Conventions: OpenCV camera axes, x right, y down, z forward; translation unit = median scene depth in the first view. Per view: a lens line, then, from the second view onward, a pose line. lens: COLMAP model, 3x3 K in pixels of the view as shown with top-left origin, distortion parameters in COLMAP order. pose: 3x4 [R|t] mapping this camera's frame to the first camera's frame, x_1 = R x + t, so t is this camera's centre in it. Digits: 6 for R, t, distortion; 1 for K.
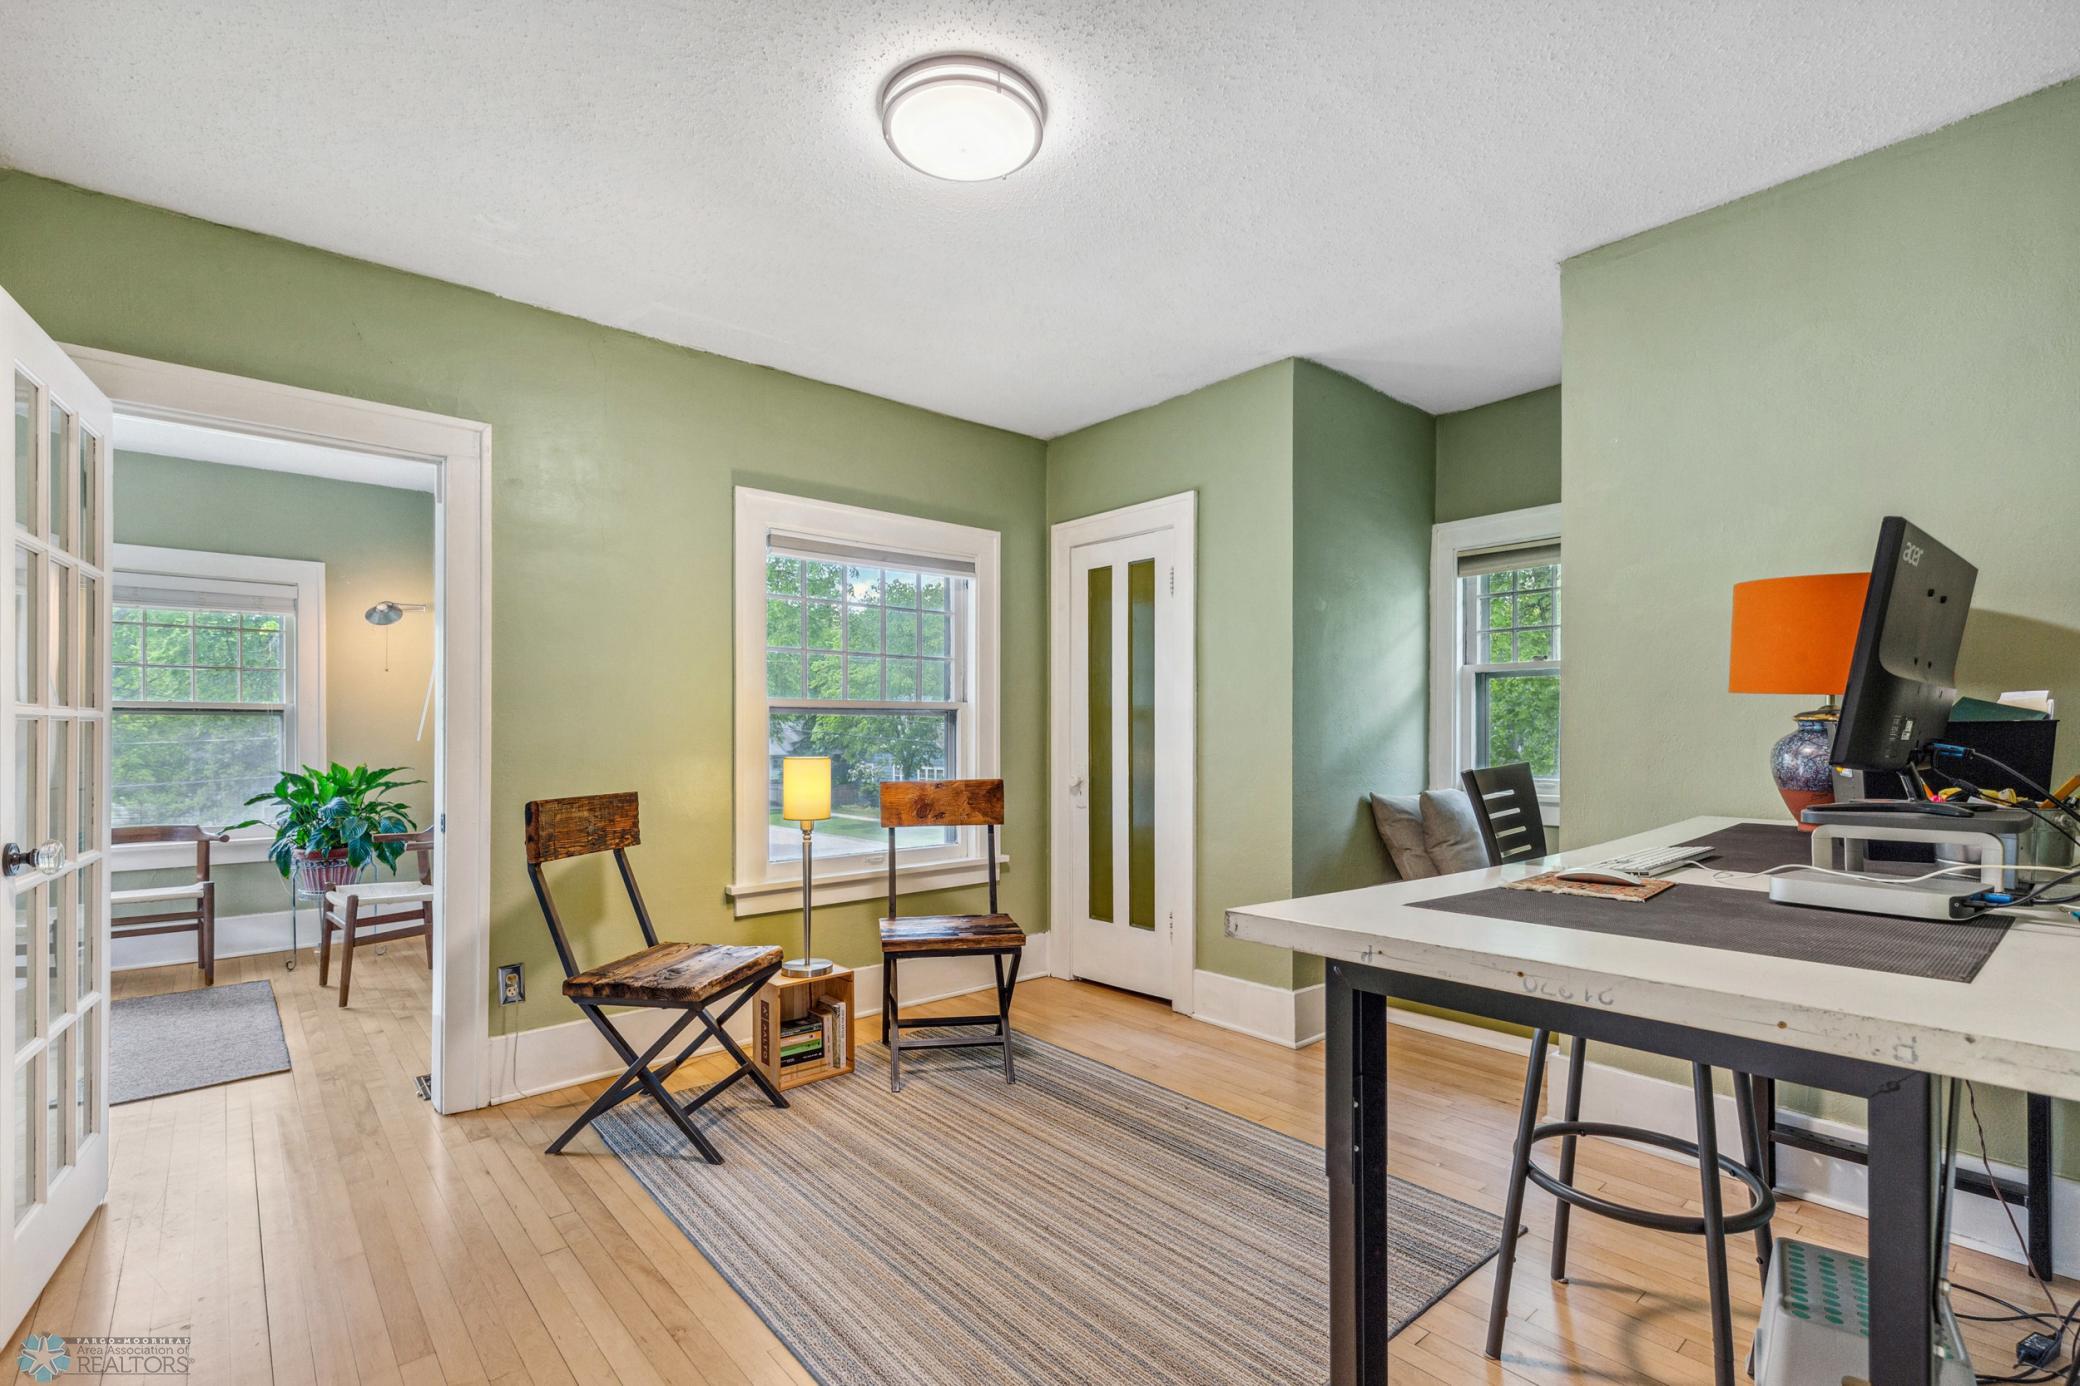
lens RADIAL K [[968.5, 0, 1047.0], [0, 968.5, 708.9], [0, 0, 1]] dist [0.000476, -0.000403]
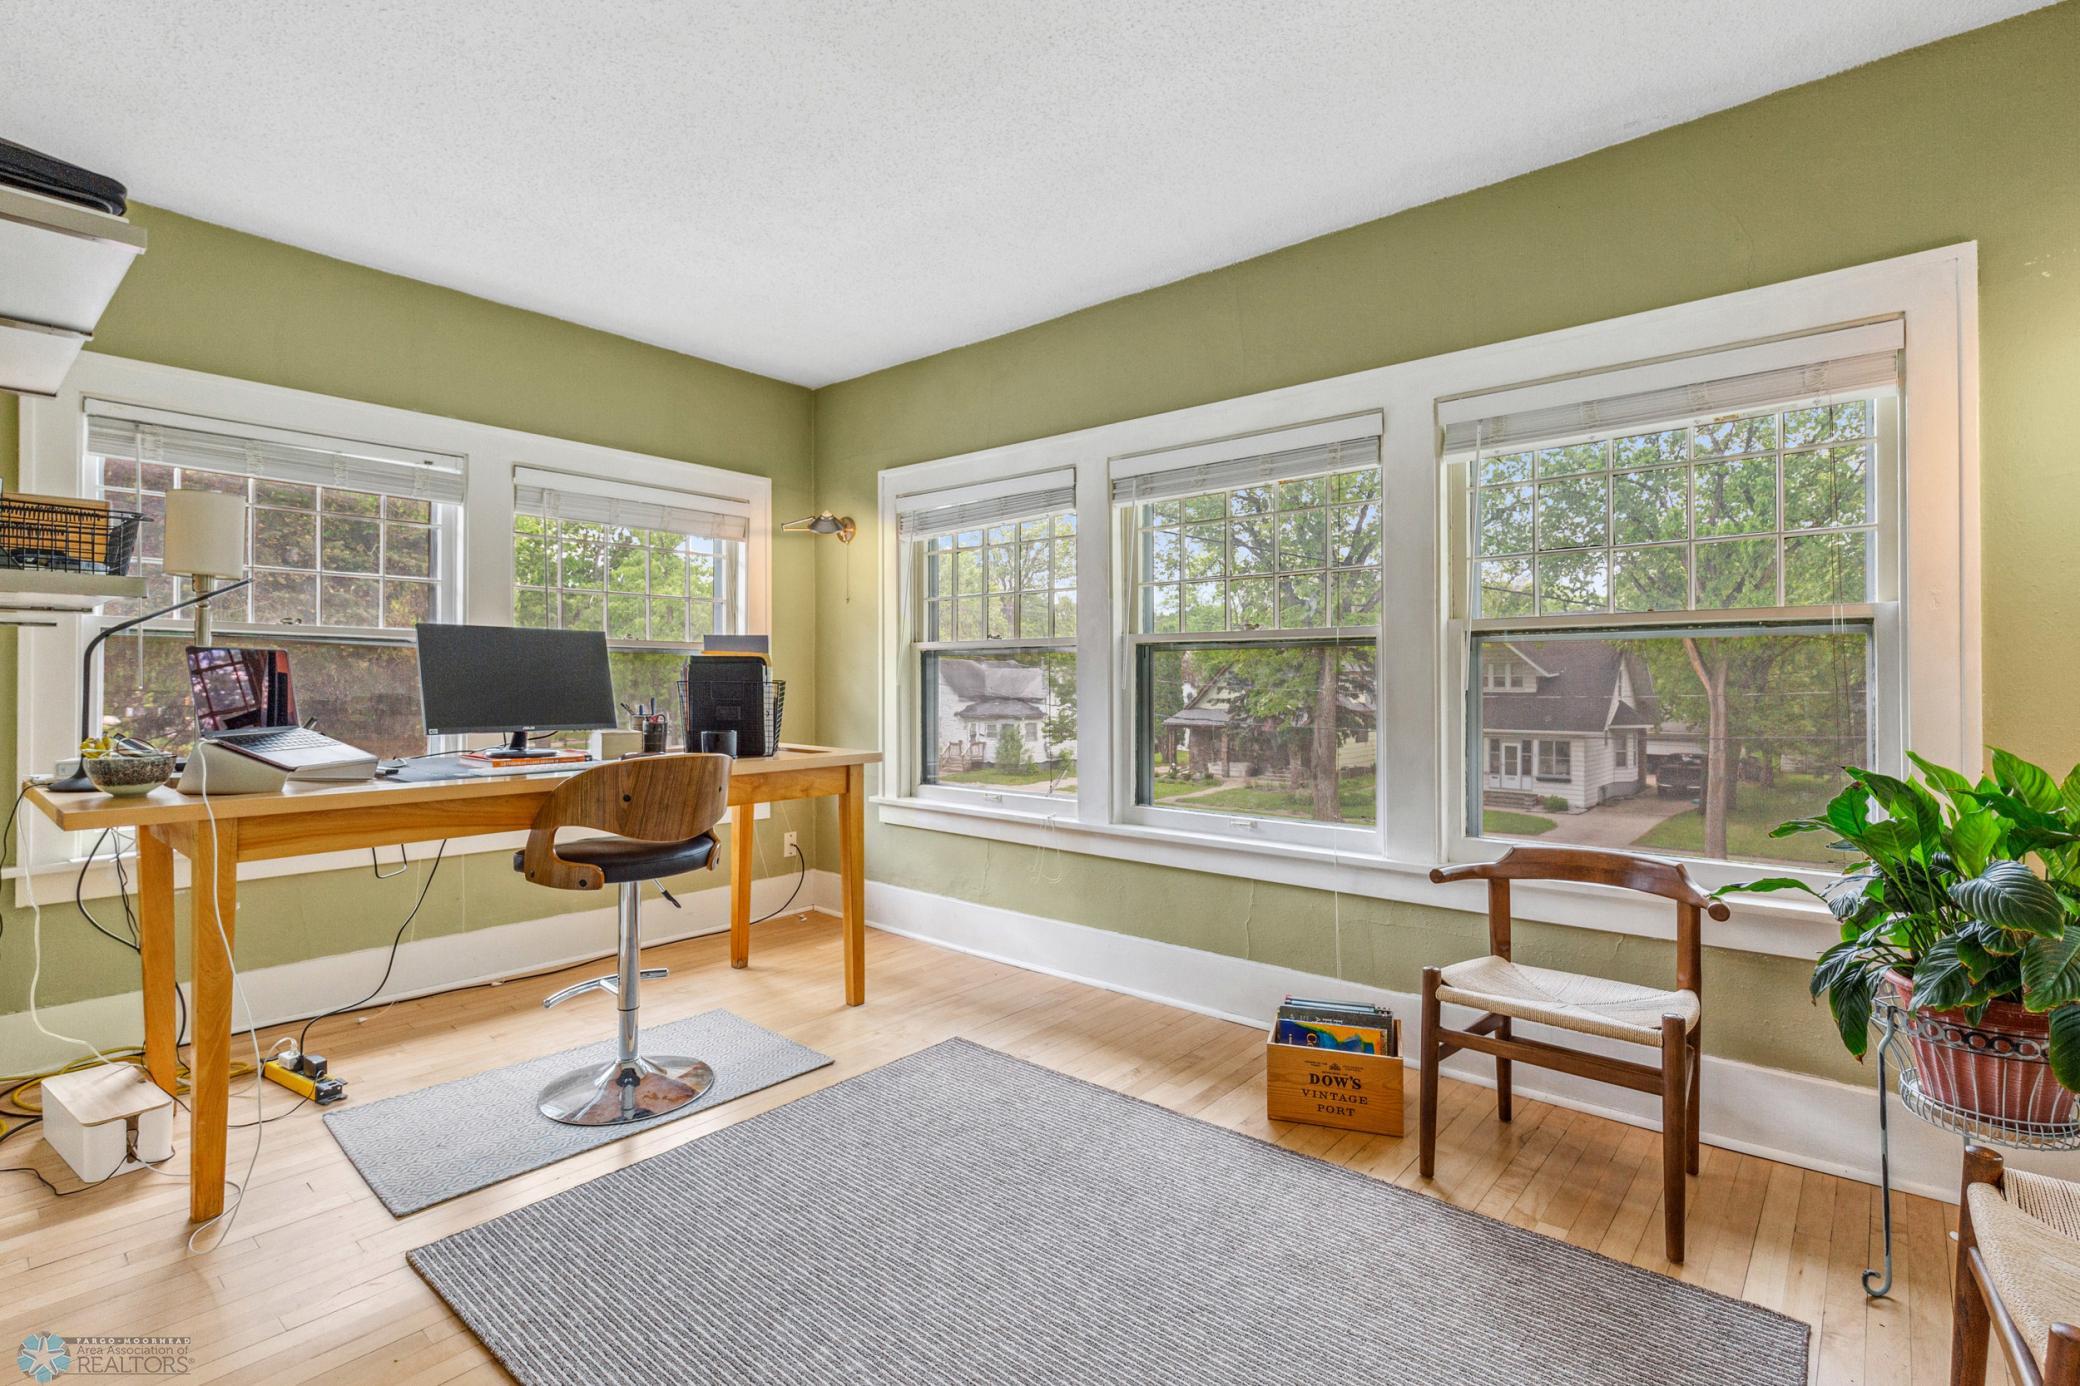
lens RADIAL K [[968.5, 0, 1046.9], [0, 968.5, 679.0], [0, 0, 1]] dist [0.000476, -0.000403]
pose [[0.147853, 0.007314, -0.988982, -0.449534], [0.009889, 0.999912, 0.008873, 0.022713], [0.988960, -0.011092, 0.147767, 0.618716]]
